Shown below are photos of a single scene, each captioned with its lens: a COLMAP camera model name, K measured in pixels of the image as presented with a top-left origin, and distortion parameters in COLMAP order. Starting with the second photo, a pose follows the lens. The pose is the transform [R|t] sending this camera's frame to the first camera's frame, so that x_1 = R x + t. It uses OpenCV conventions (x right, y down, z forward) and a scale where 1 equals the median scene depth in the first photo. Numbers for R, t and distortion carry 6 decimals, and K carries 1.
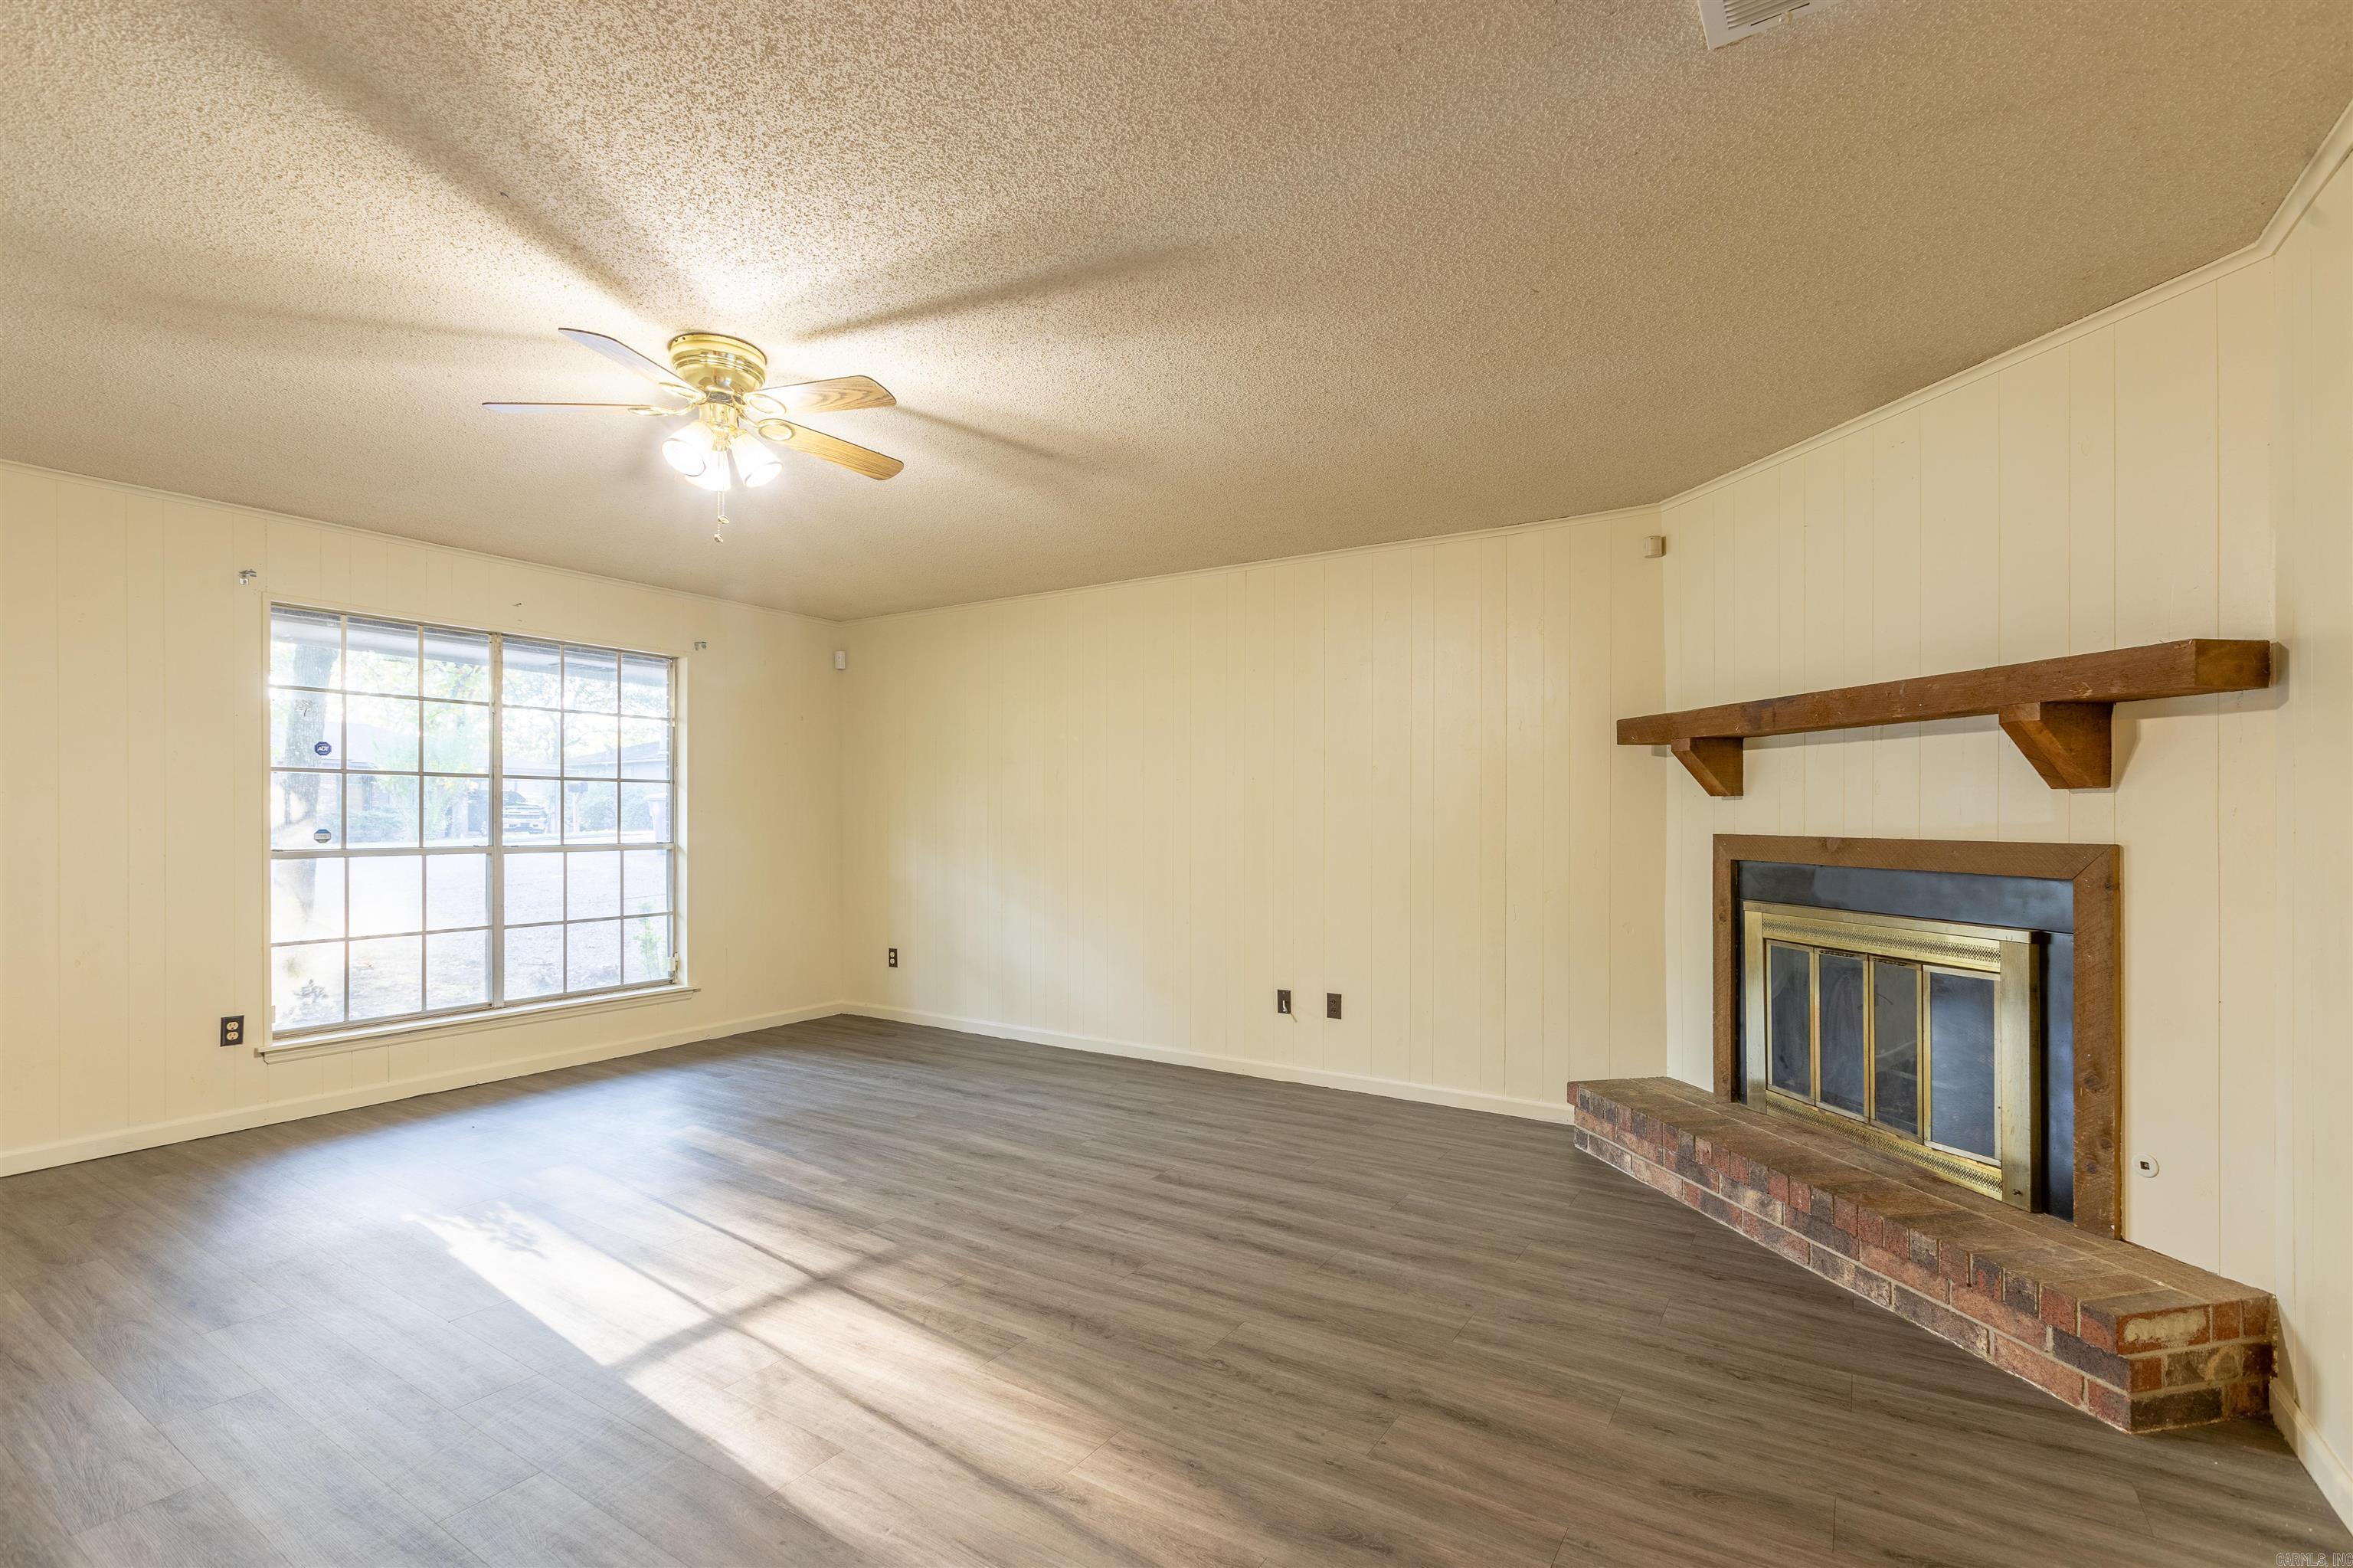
lens RADIAL K [[1060.0, 0, 1181.0], [0, 1060.0, 801.8], [0, 0, 1]] dist [0.002223, -0.001366]
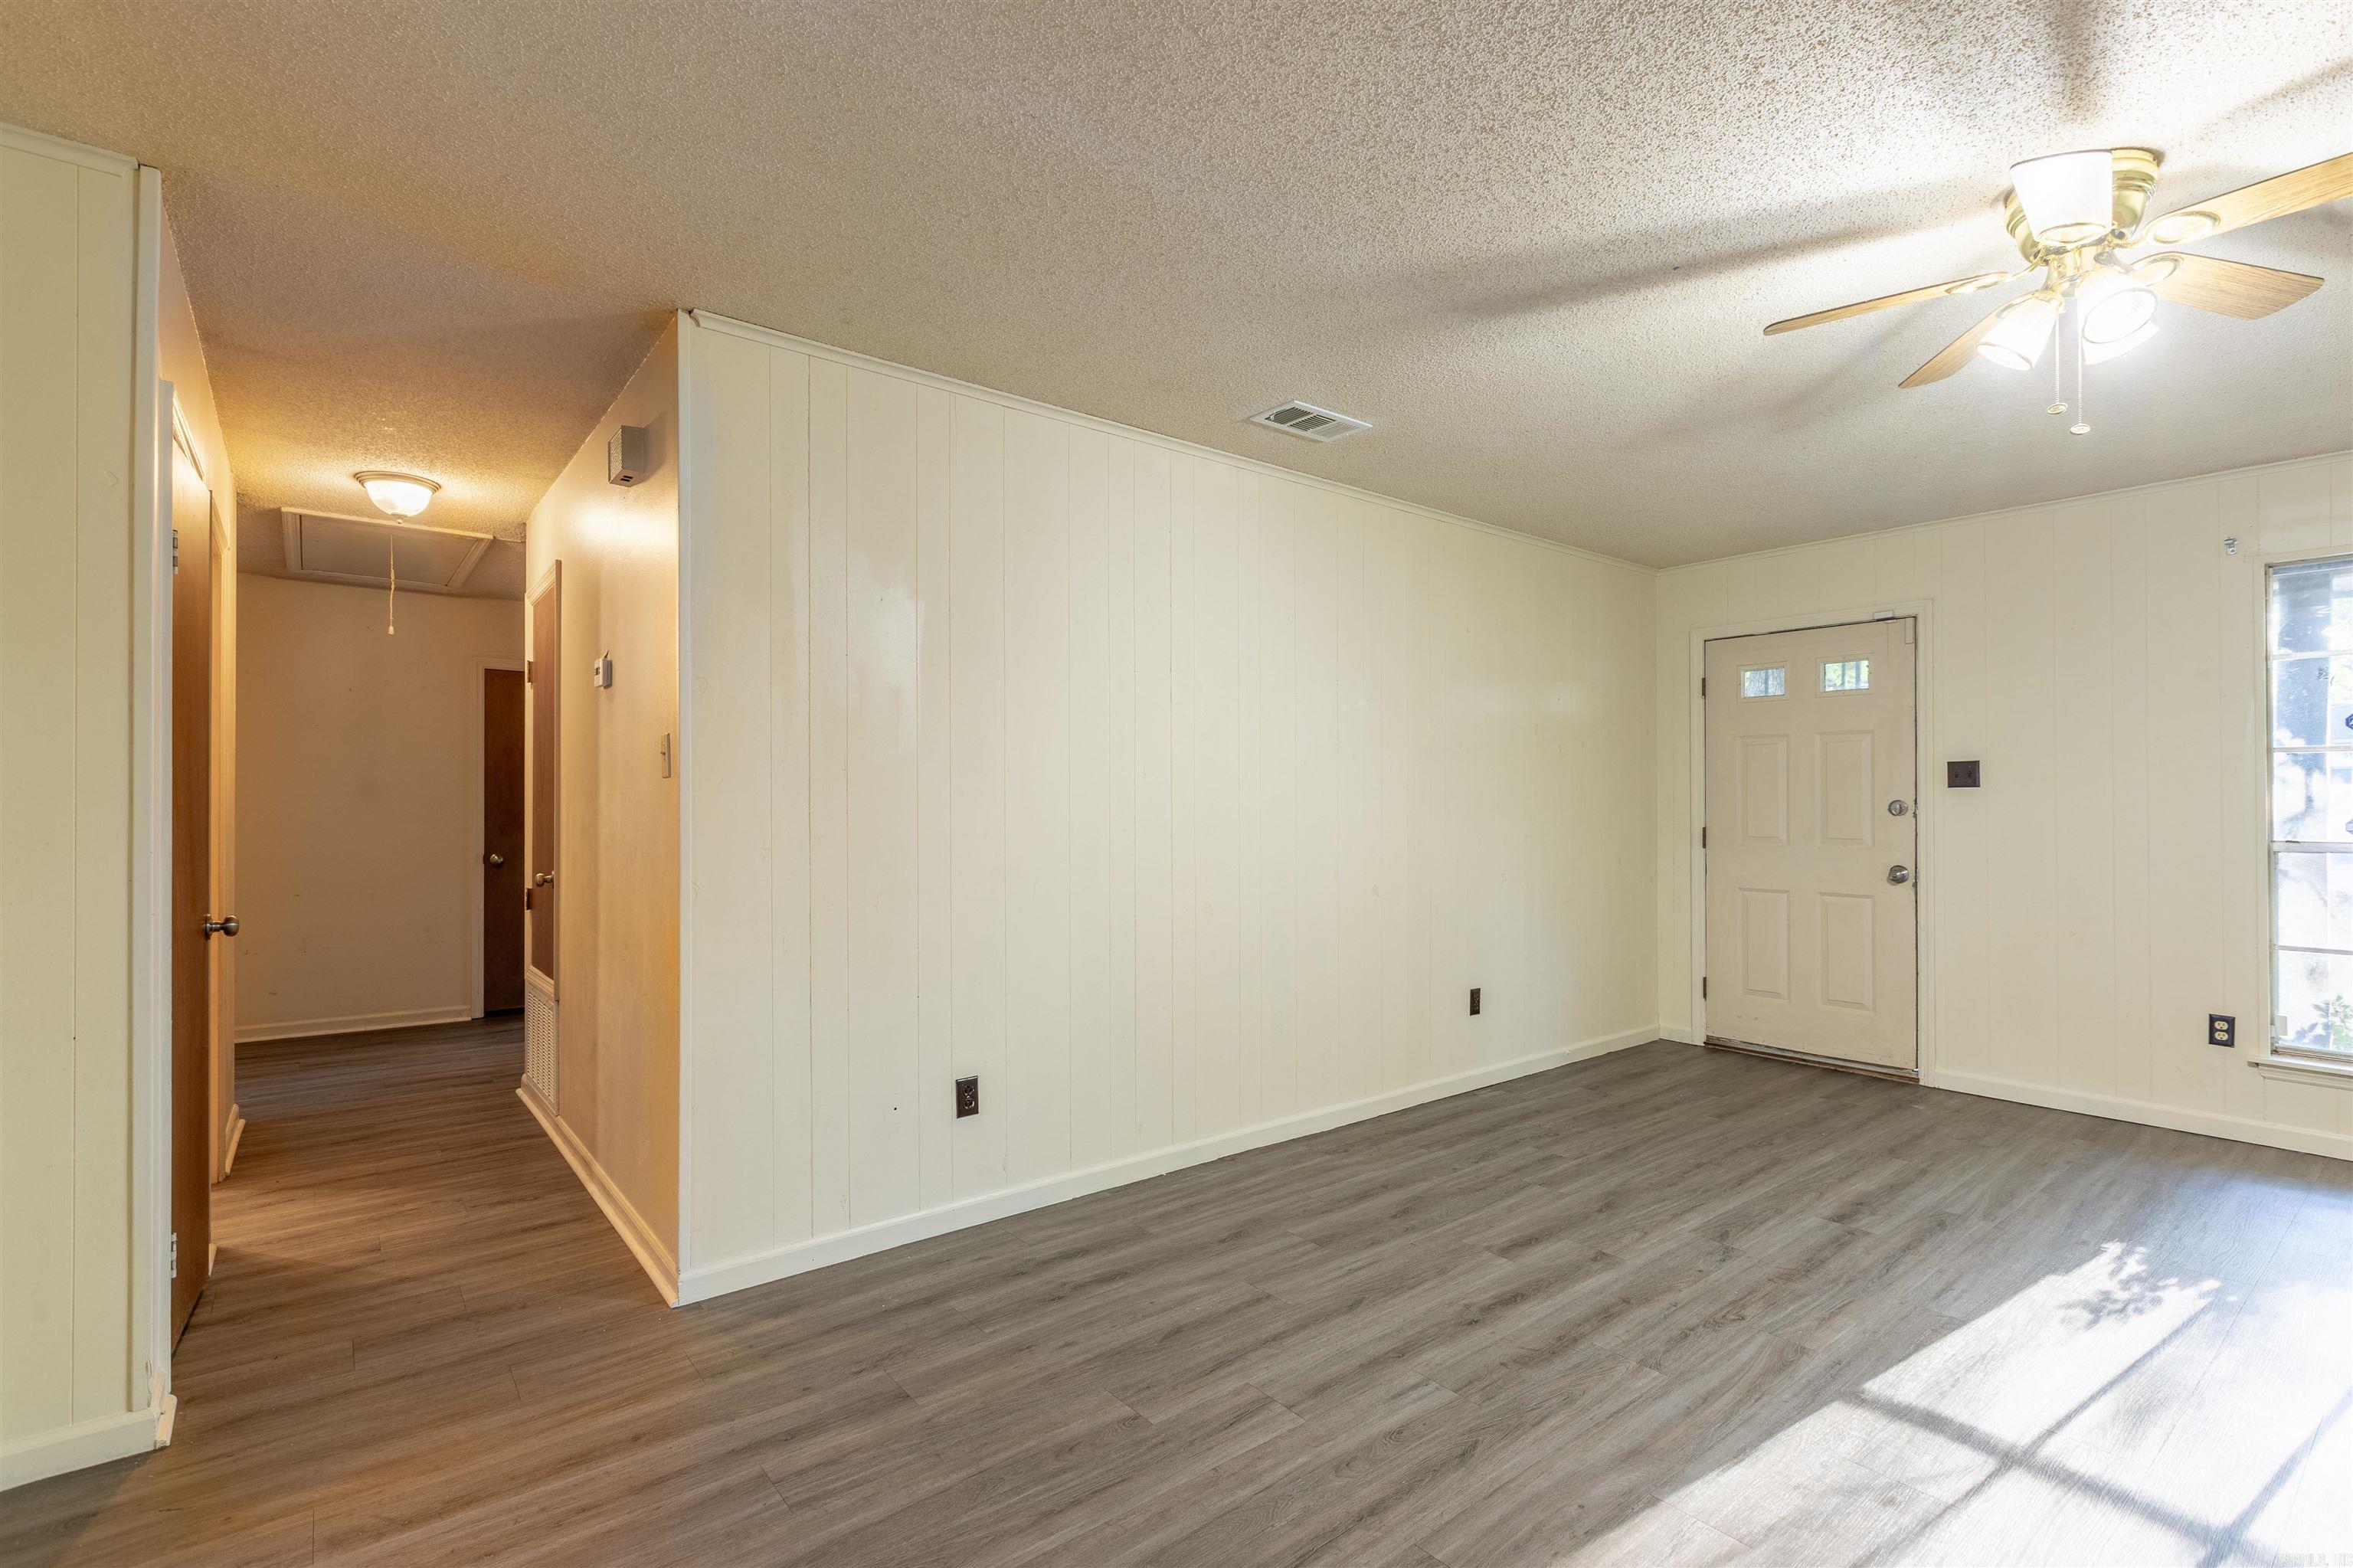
lens RADIAL K [[1060.0, 0, 1140.4], [0, 1060.0, 793.7], [0, 0, 1]] dist [0.002223, -0.001366]
pose [[-0.323965, -0.009507, -0.946021, 0.314496], [0.012814, 0.999814, -0.014436, 0.006088], [0.945982, -0.016799, -0.323783, 0.398017]]
